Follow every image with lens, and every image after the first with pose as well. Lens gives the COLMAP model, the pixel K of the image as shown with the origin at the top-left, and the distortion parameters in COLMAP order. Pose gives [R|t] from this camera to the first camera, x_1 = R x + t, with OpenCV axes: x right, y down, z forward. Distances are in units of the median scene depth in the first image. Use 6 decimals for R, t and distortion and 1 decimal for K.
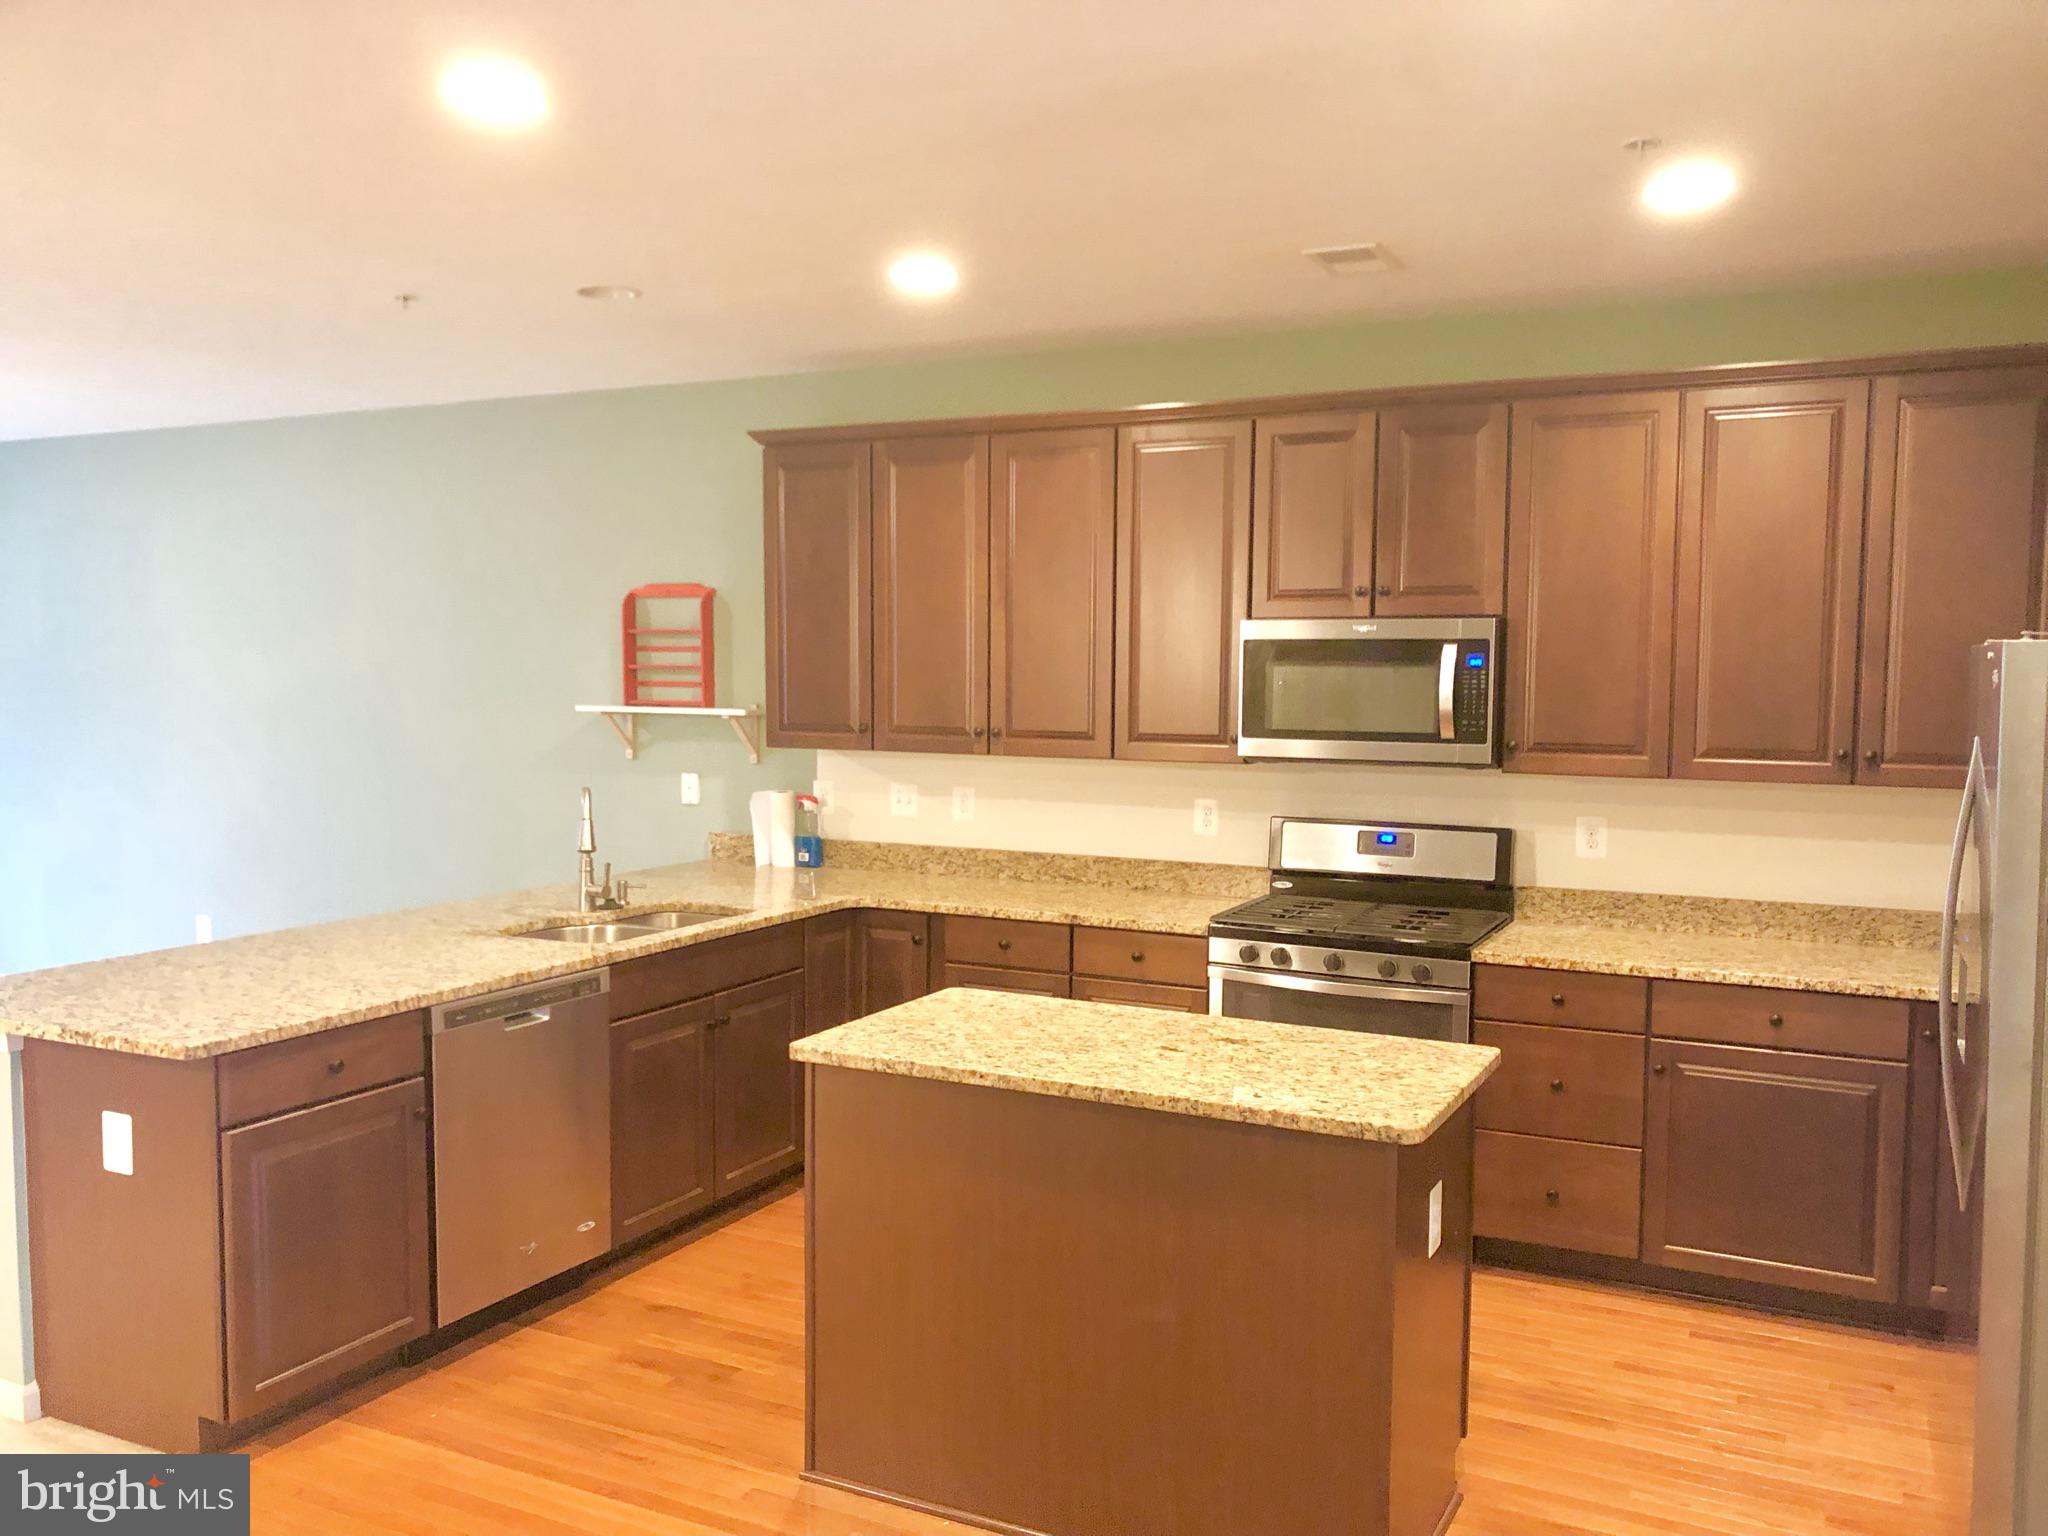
lens RADIAL K [[1675.9, 0, 1027.7], [0, 1675.9, 777.2], [0, 0, 1]] dist [0.047690, -0.012795]
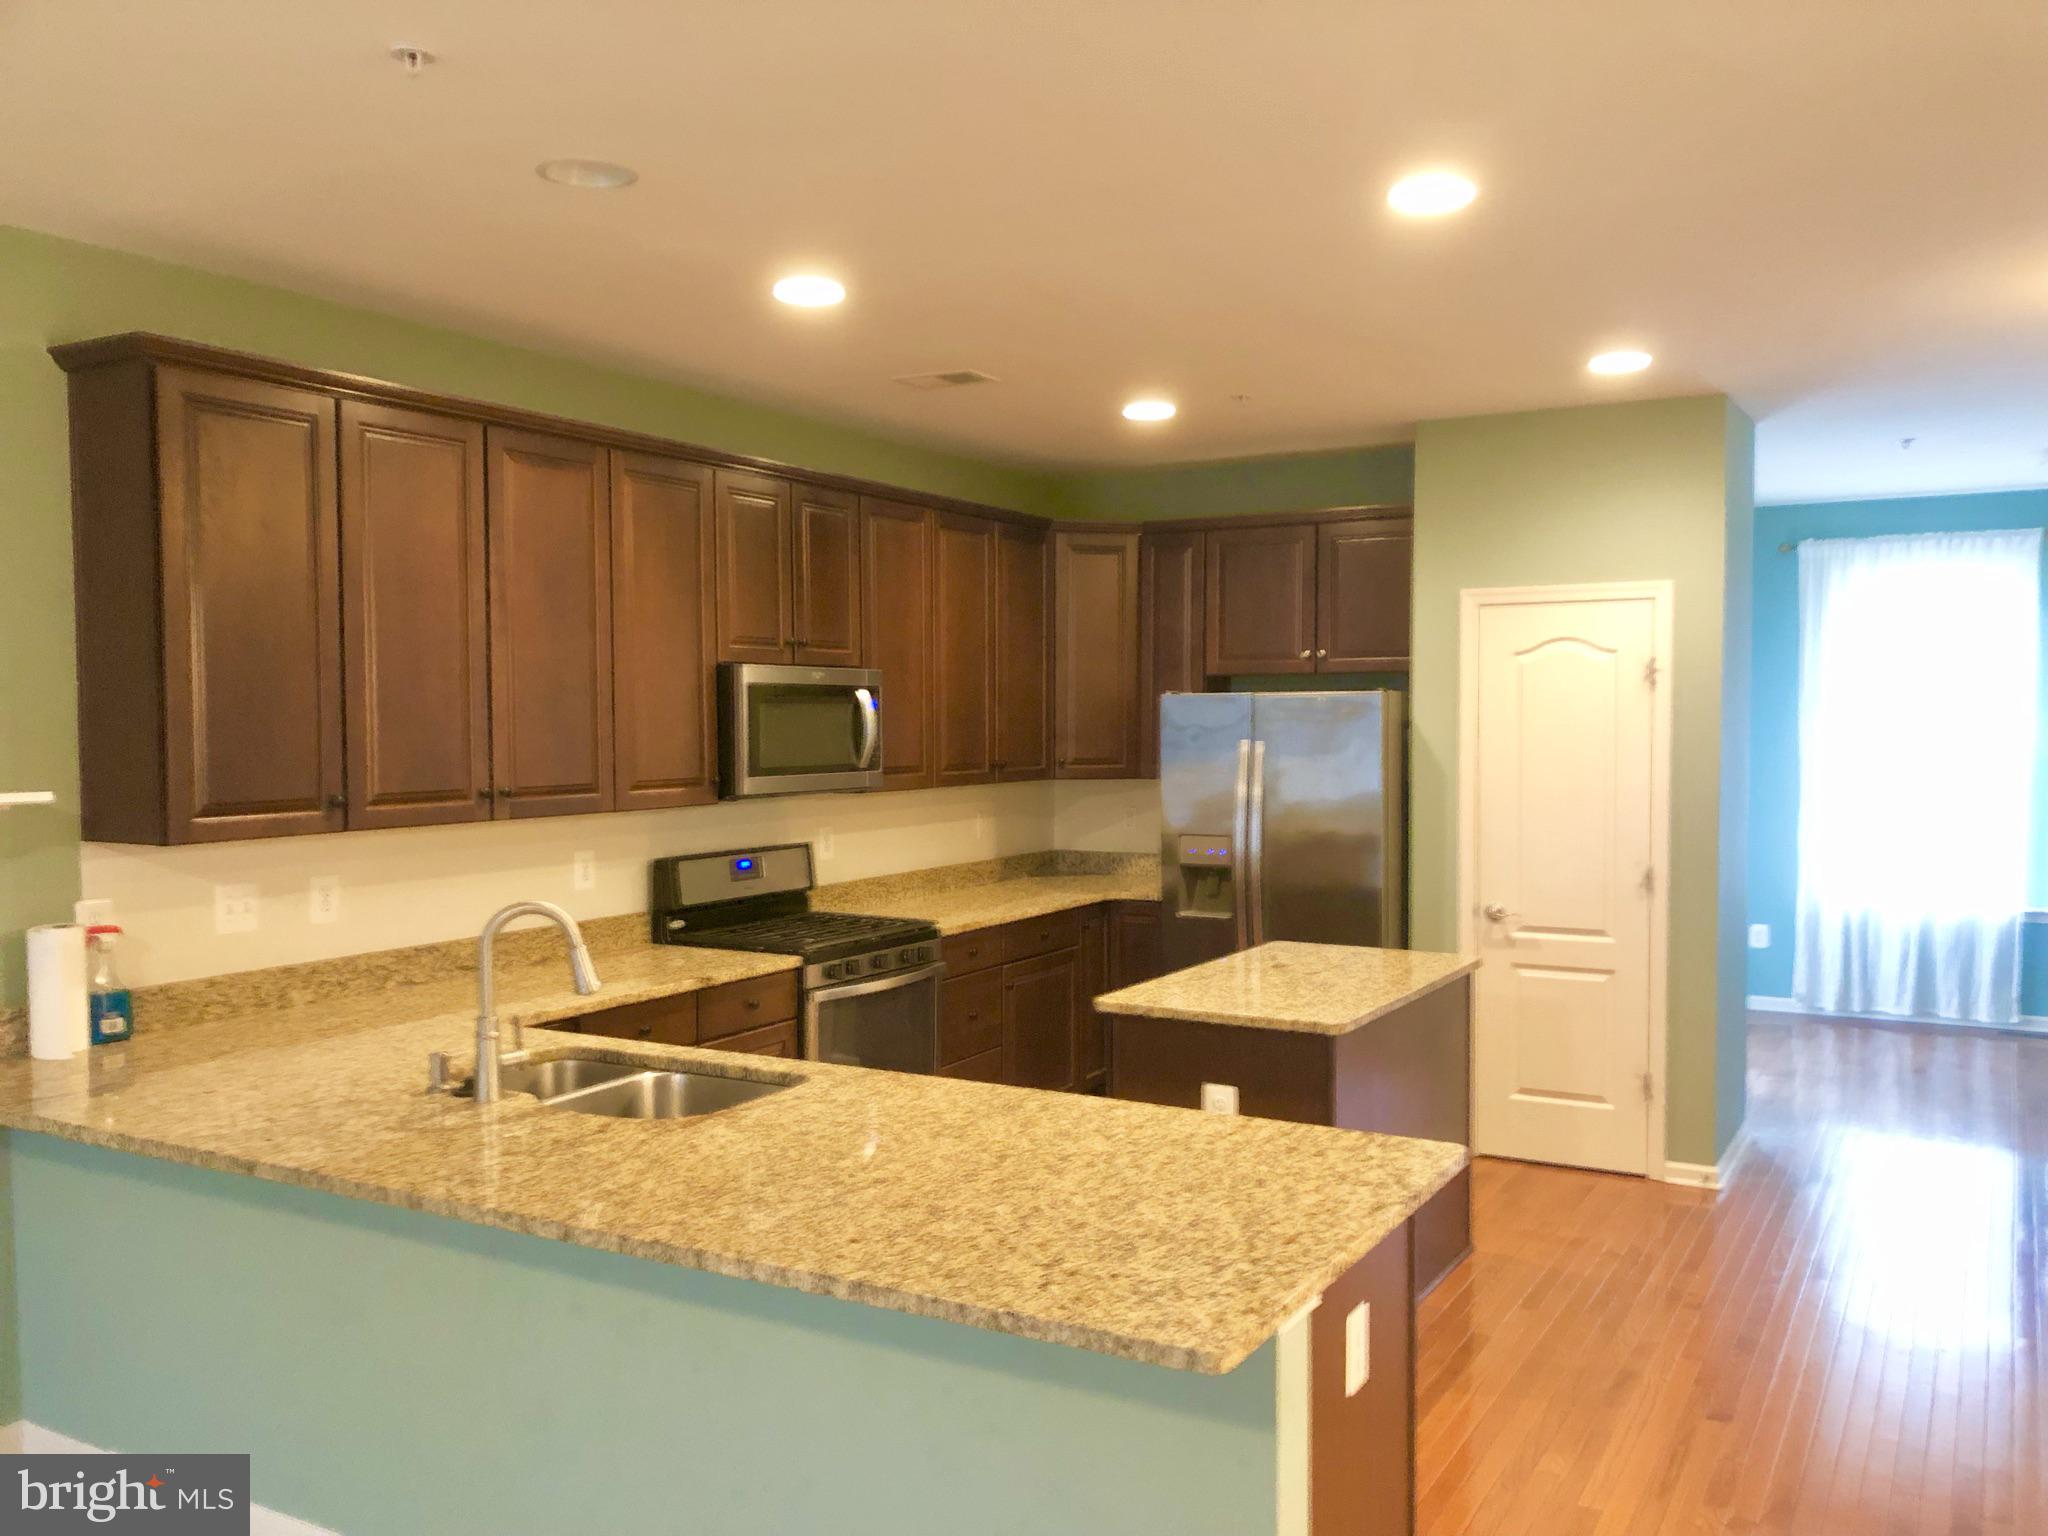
lens RADIAL K [[1675.9, 0, 1032.2], [0, 1675.9, 781.9], [0, 0, 1]] dist [0.047690, -0.012795]
pose [[0.018405, -0.038929, 0.999072, -0.796593], [0.083296, 0.995828, 0.037268, -0.038768], [-0.996355, 0.082533, 0.021571, 0.695046]]
